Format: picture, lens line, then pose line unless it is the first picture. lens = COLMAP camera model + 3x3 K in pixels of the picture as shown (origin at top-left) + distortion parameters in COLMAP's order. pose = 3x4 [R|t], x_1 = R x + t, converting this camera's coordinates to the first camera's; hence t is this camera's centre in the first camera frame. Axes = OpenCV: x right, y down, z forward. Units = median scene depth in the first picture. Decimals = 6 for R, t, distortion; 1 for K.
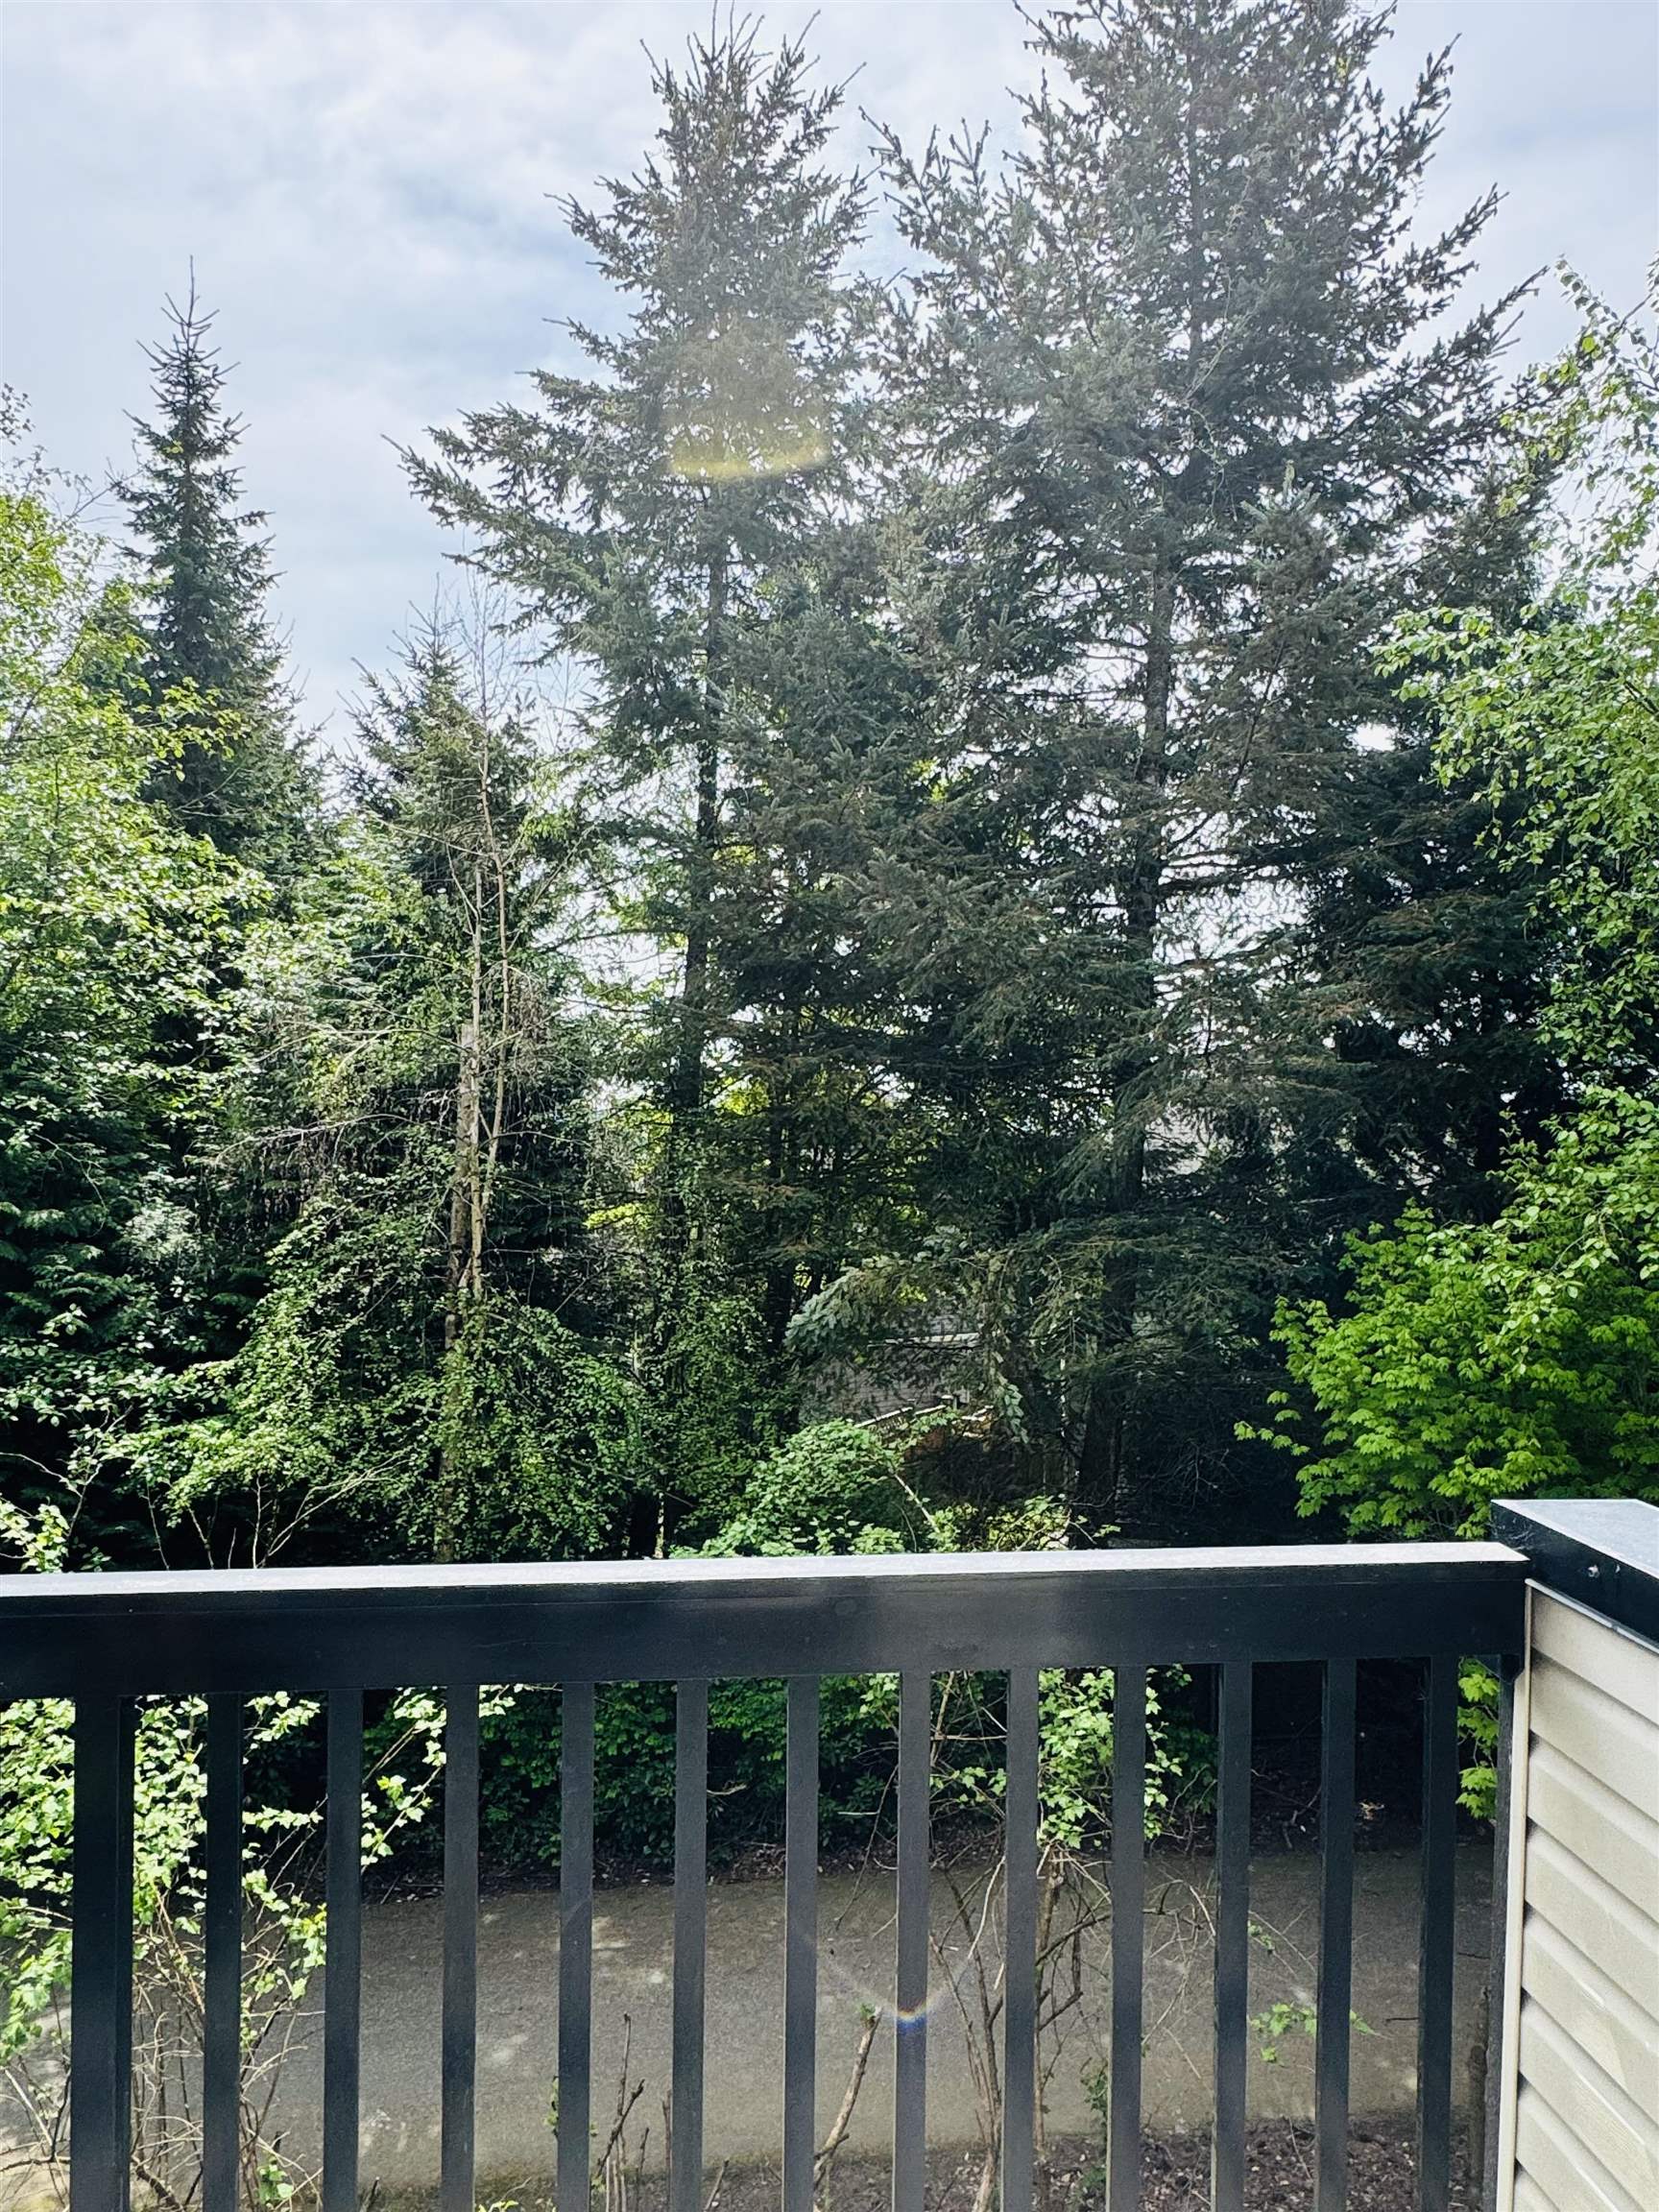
lens RADIAL K [[1406.8, 0, 825.2], [0, 1406.8, 1095.5], [0, 0, 1]] dist [-0.005525, -0.003839]
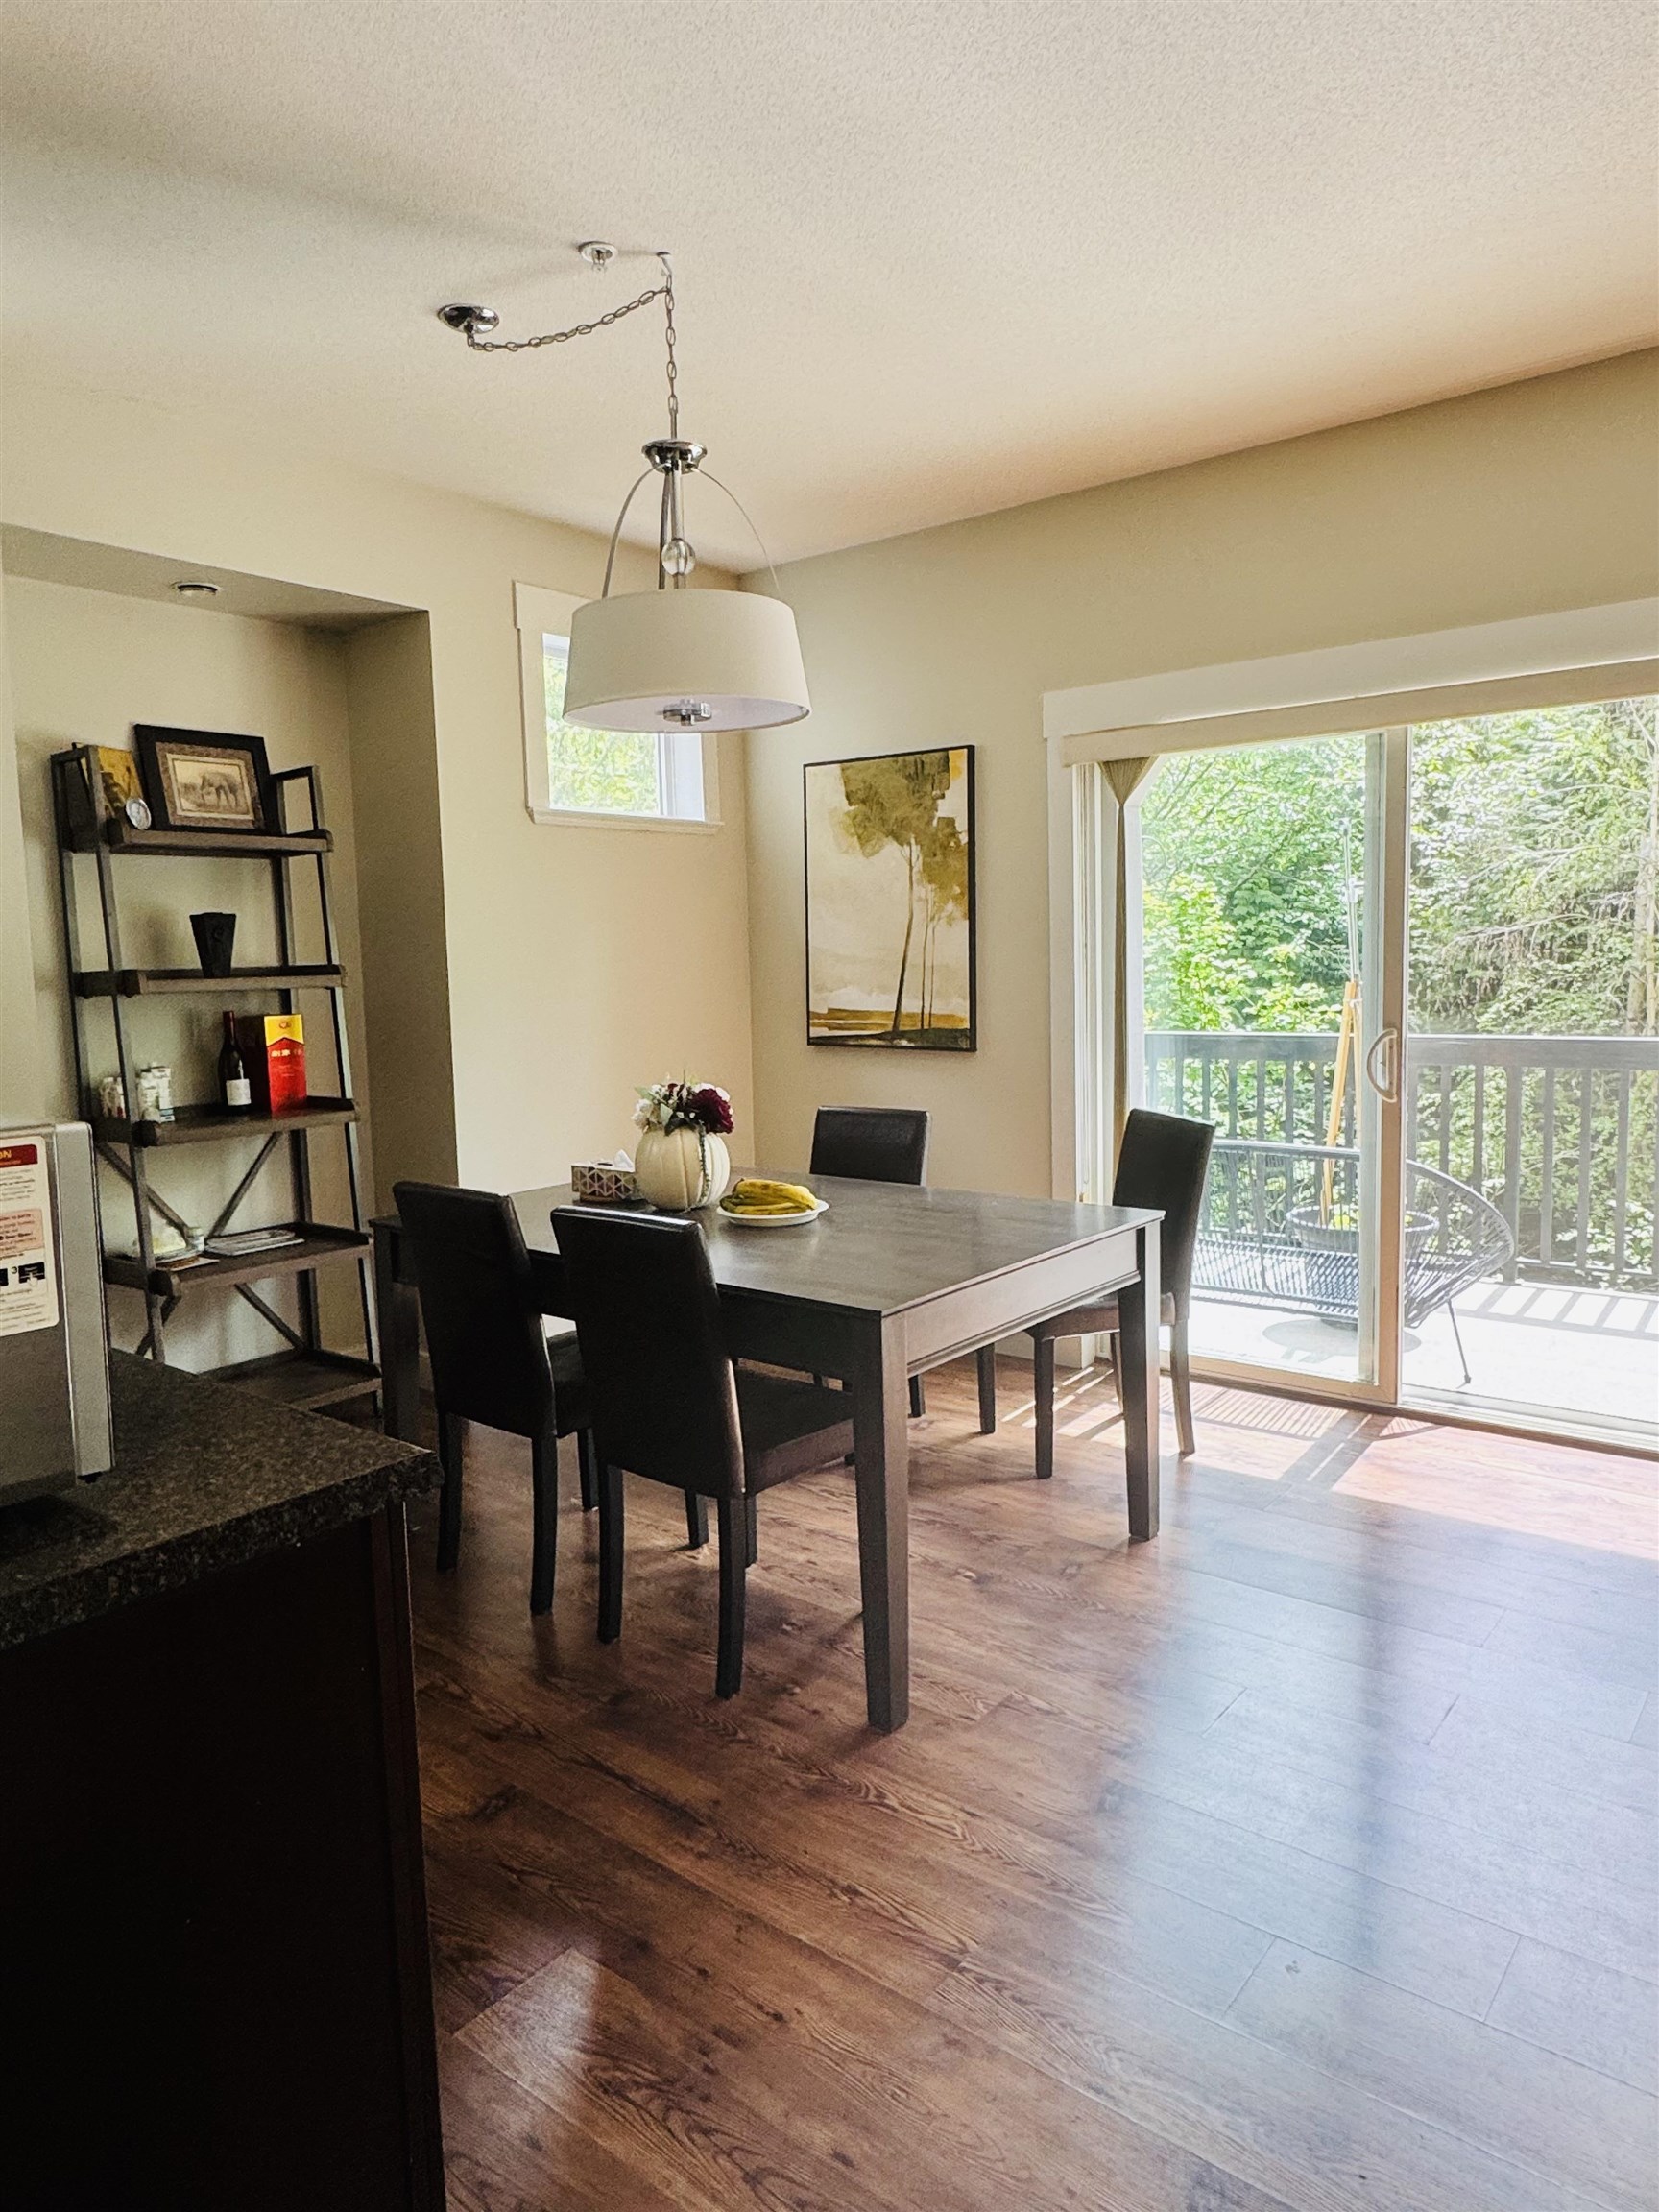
lens RADIAL K [[1406.8, 0, 825.2], [0, 1406.8, 1095.5], [0, 0, 1]] dist [-0.005525, -0.003839]
pose [[0.709309, 0.044967, -0.703461, 0.027746], [0.048368, 0.992506, 0.112214, 0.000241], [0.703236, -0.113619, 0.701819, -0.097928]]
